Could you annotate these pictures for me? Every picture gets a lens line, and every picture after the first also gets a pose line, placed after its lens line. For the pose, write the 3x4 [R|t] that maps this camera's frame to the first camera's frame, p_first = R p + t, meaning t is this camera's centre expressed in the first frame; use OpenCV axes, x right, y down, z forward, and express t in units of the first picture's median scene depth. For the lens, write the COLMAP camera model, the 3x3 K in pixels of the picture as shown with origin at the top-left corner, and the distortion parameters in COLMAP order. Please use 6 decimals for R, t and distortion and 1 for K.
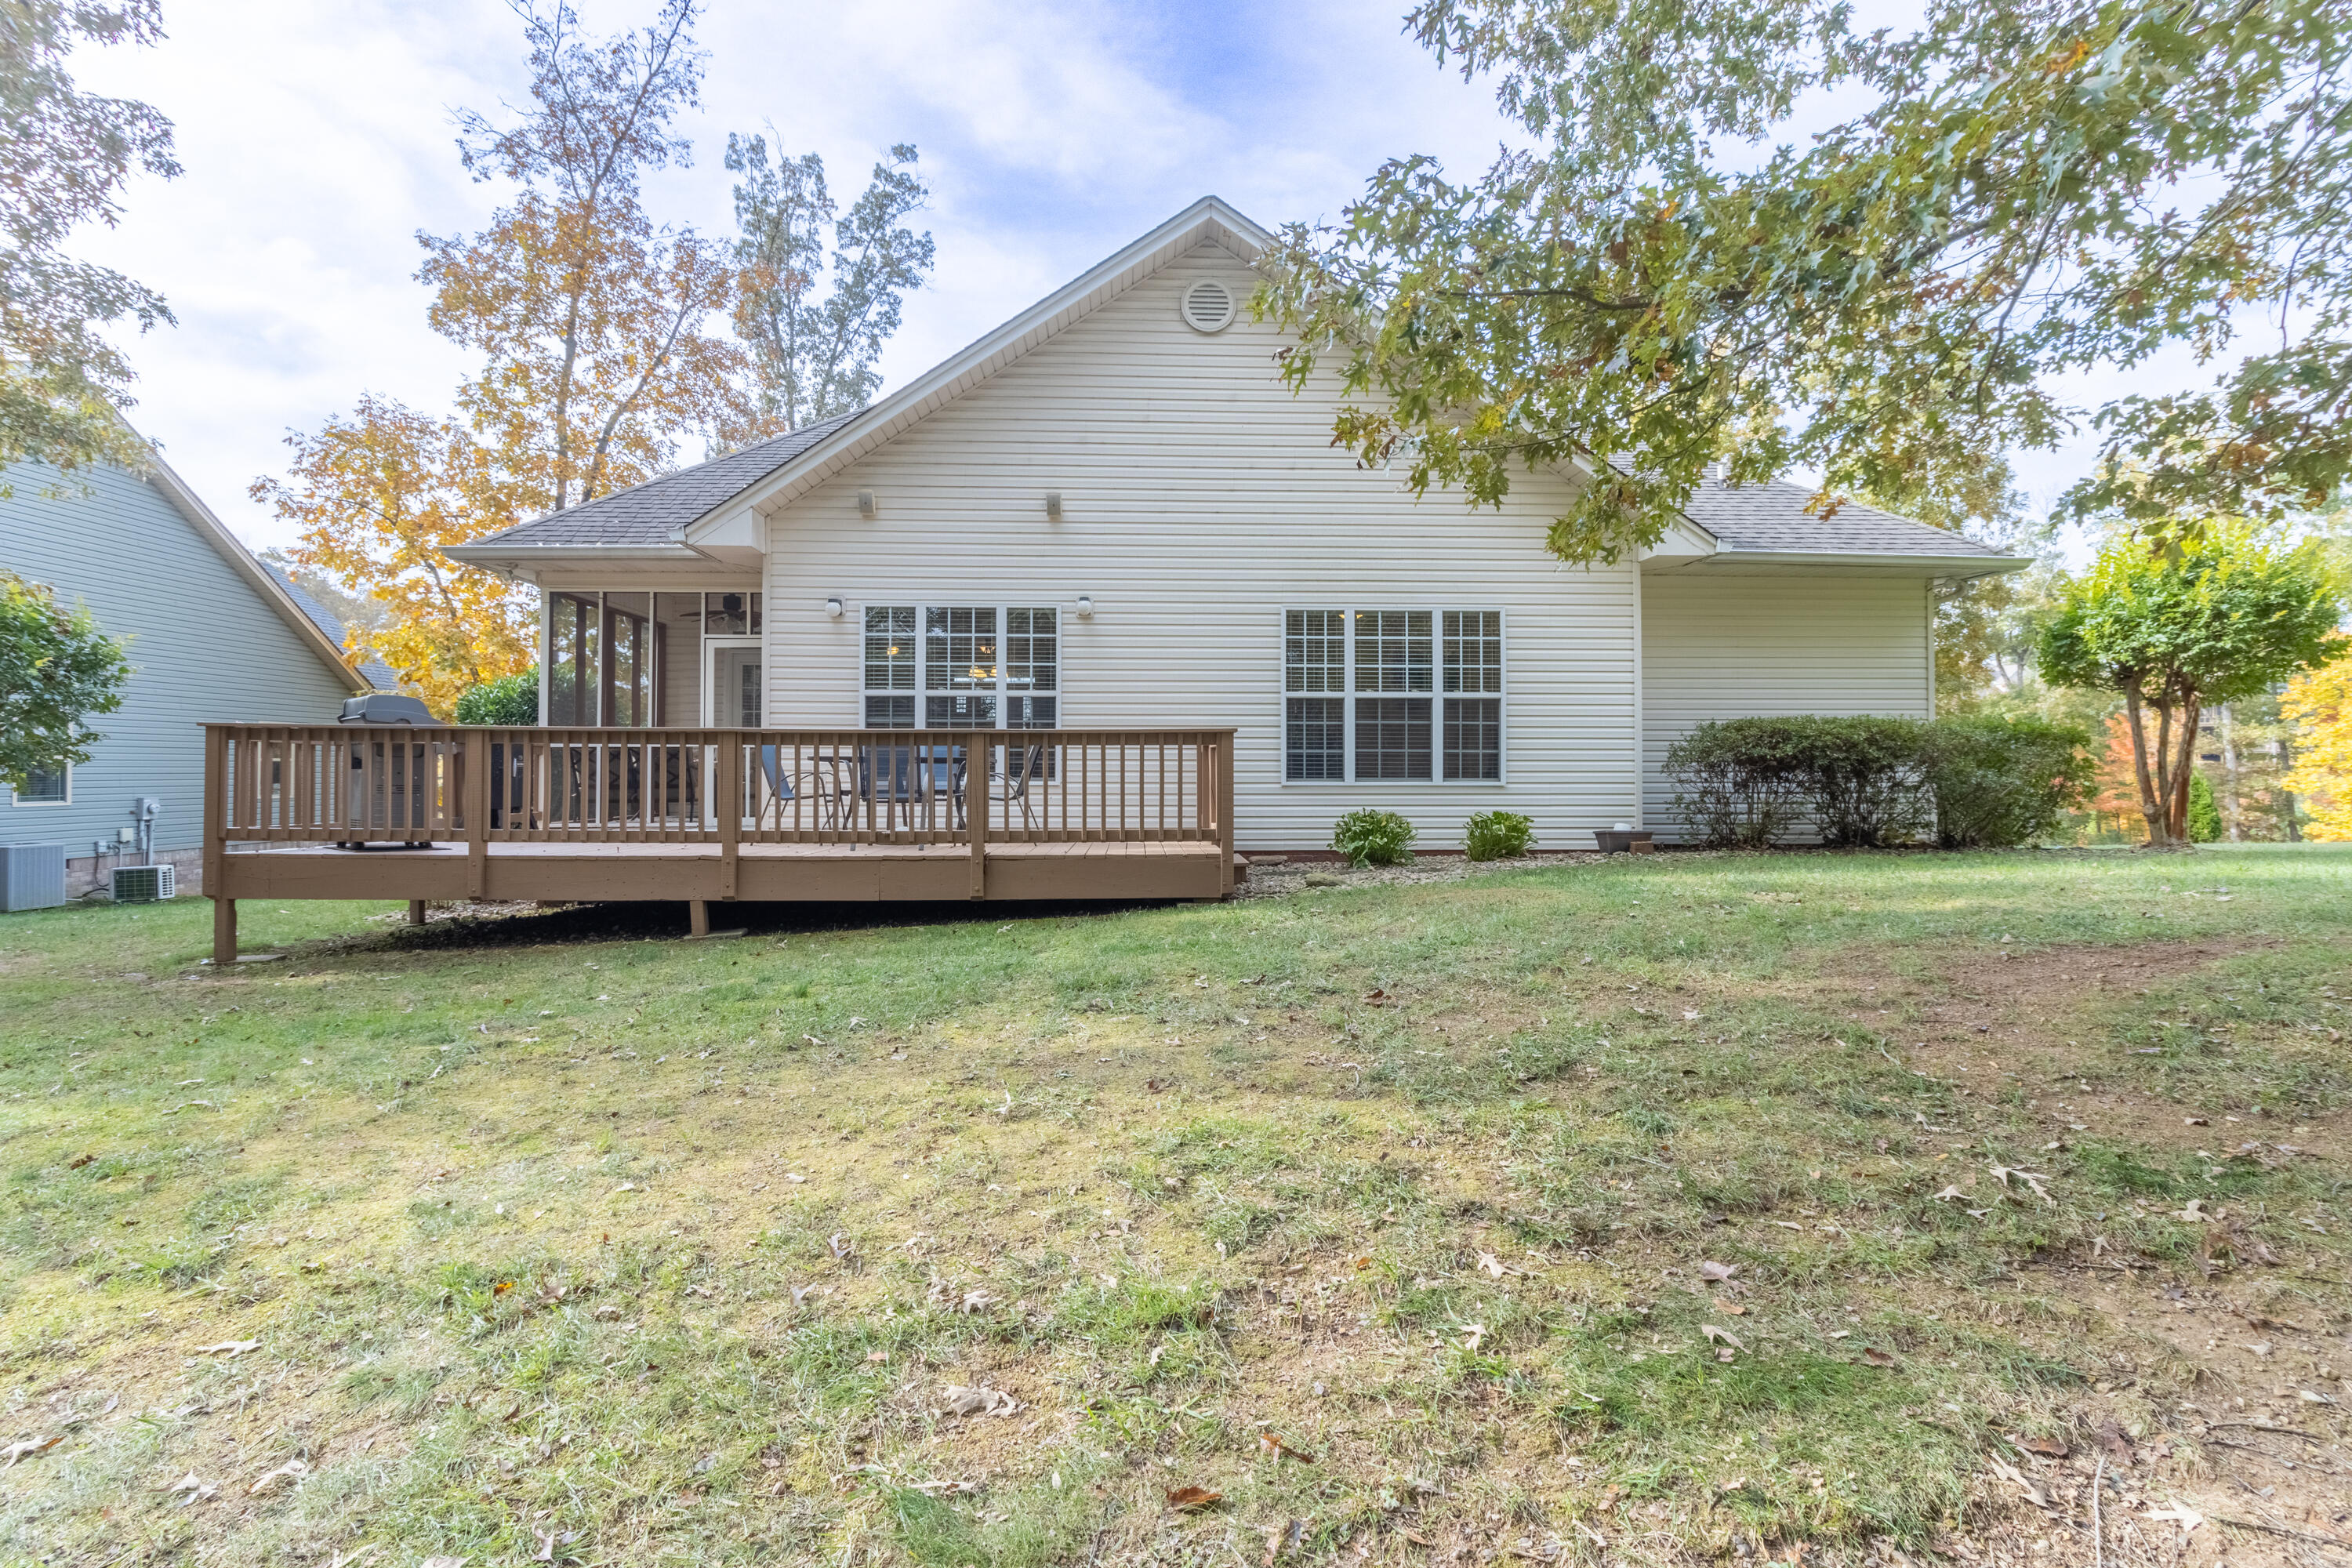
lens RADIAL K [[1099.0, 0, 1187.0], [0, 1099.0, 755.3], [0, 0, 1]] dist [-0.001504, -0.000102]
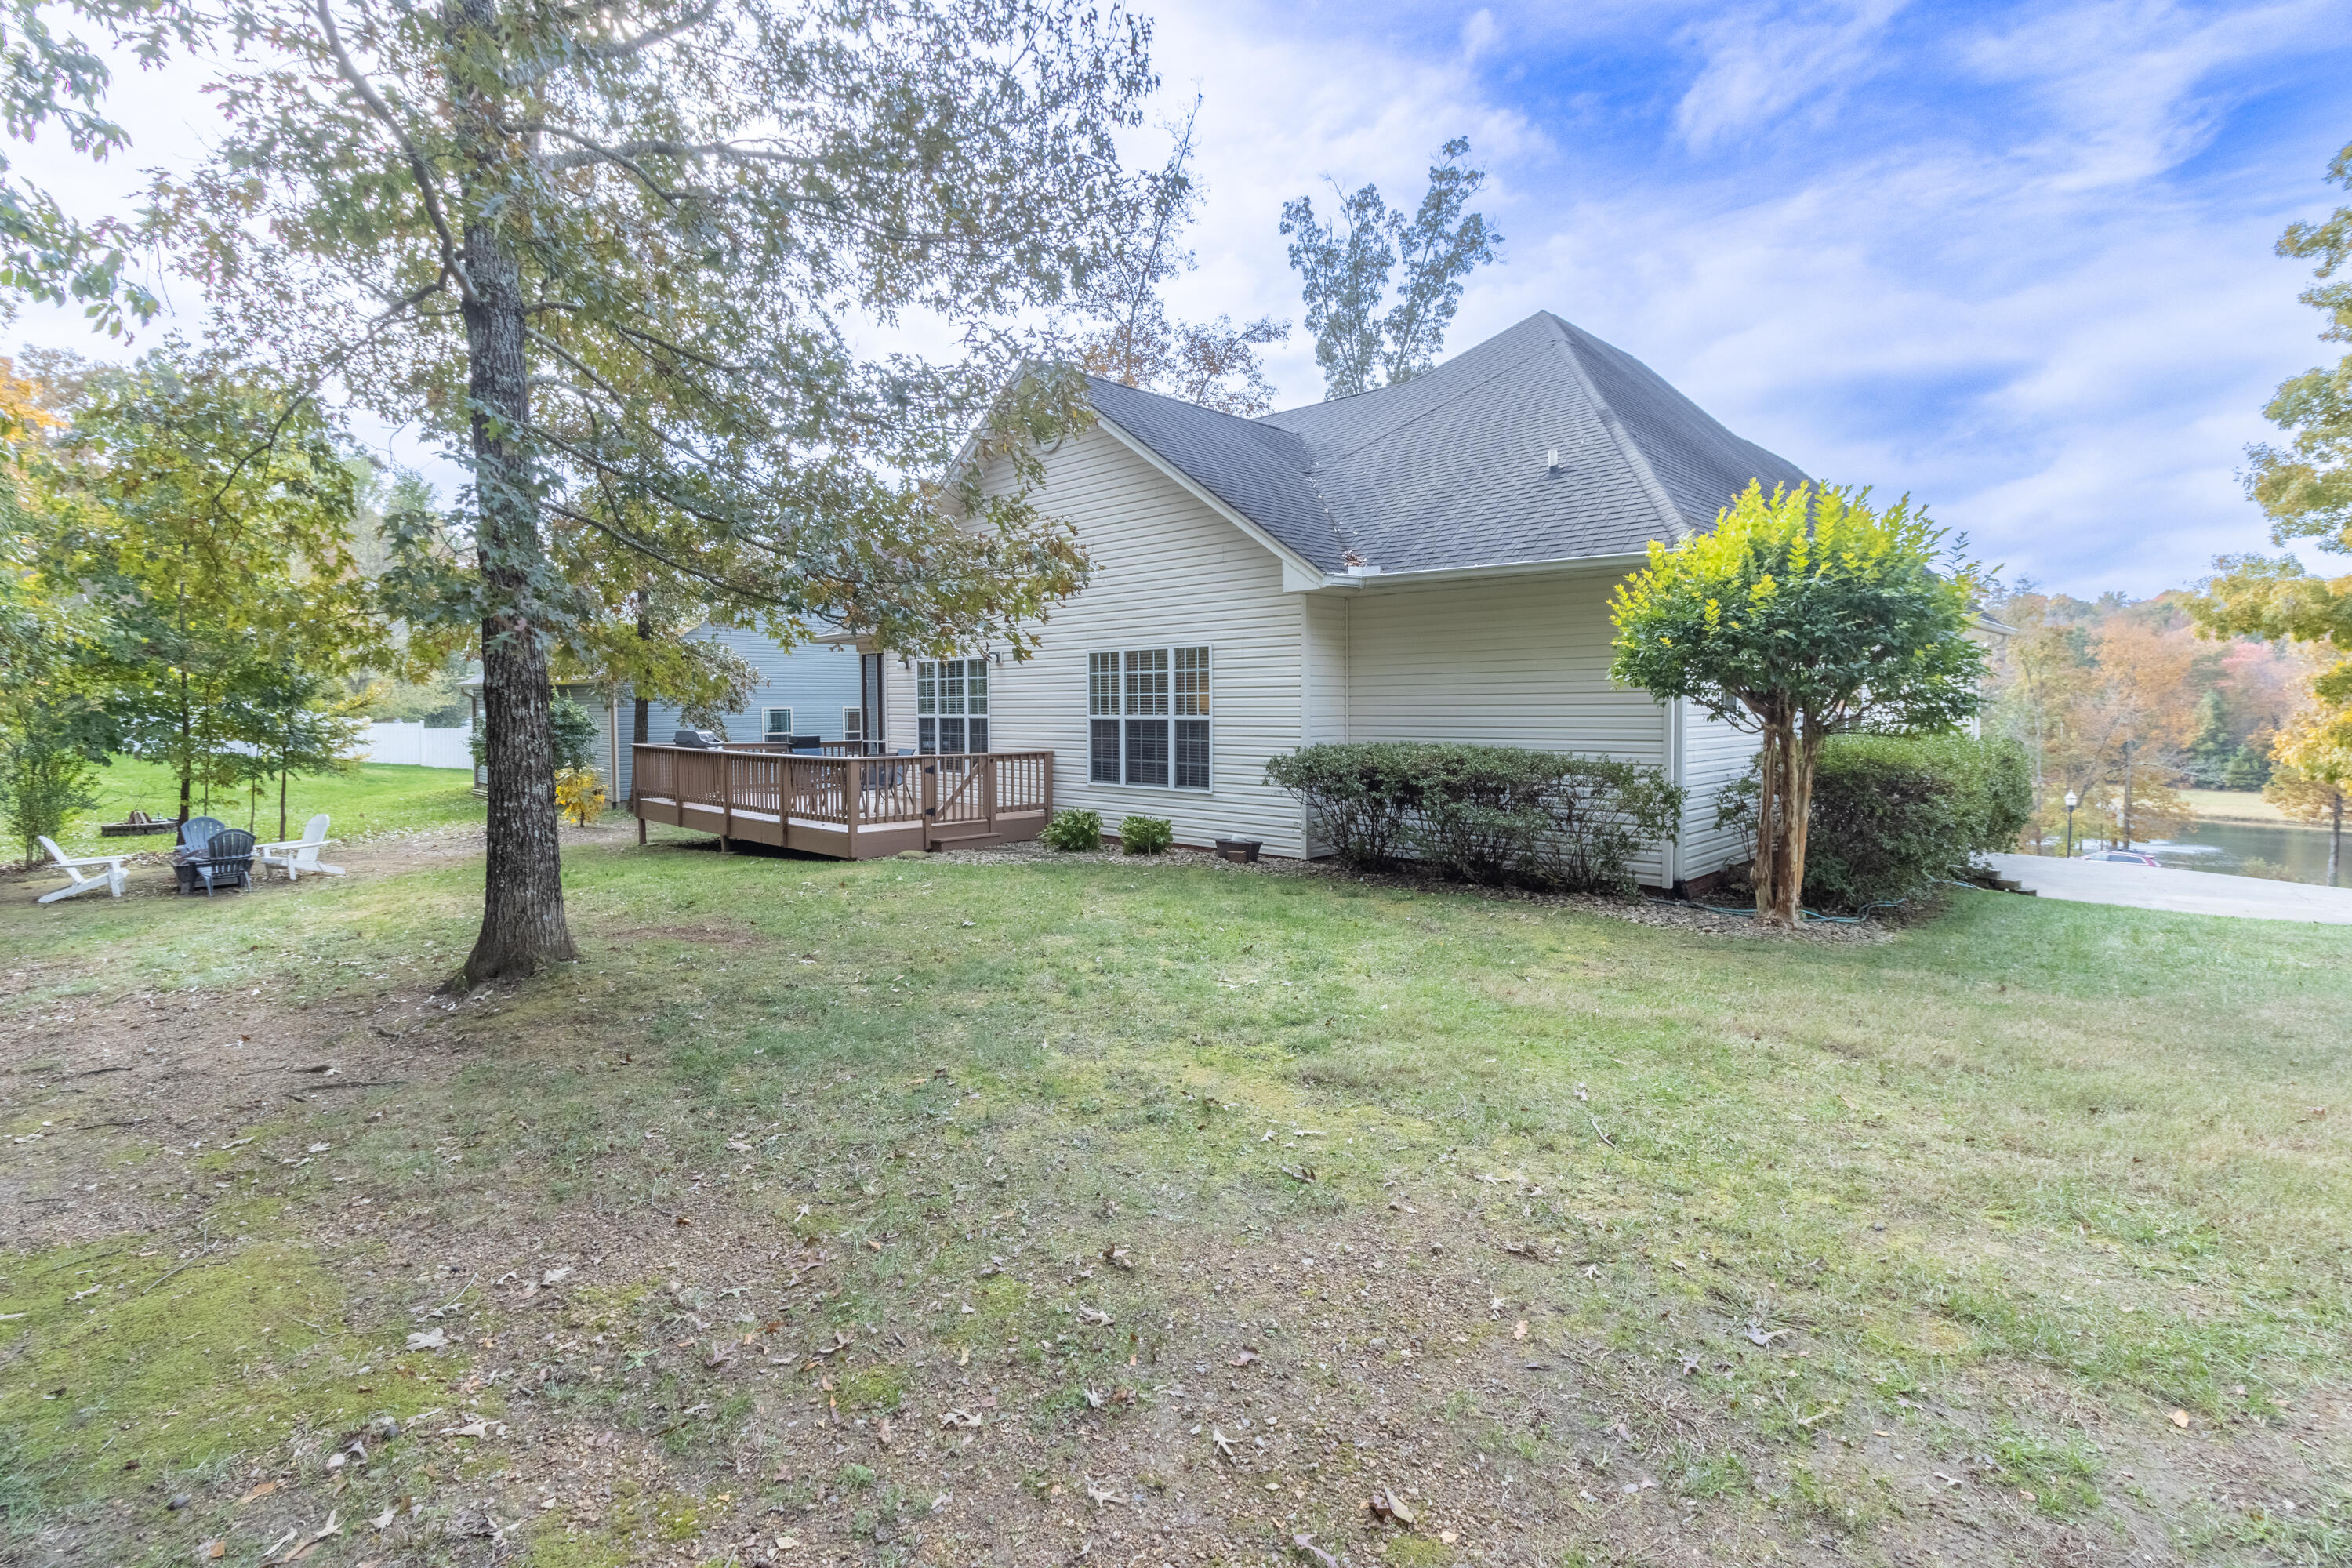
lens RADIAL K [[1099.0, 0, 1187.0], [0, 1099.0, 755.3], [0, 0, 1]] dist [-0.001504, -0.000102]
pose [[0.682258, 0.028892, -0.730540, 1.132029], [0.018141, 0.998242, 0.056422, -0.081470], [0.730886, -0.051747, 0.680535, 0.182250]]
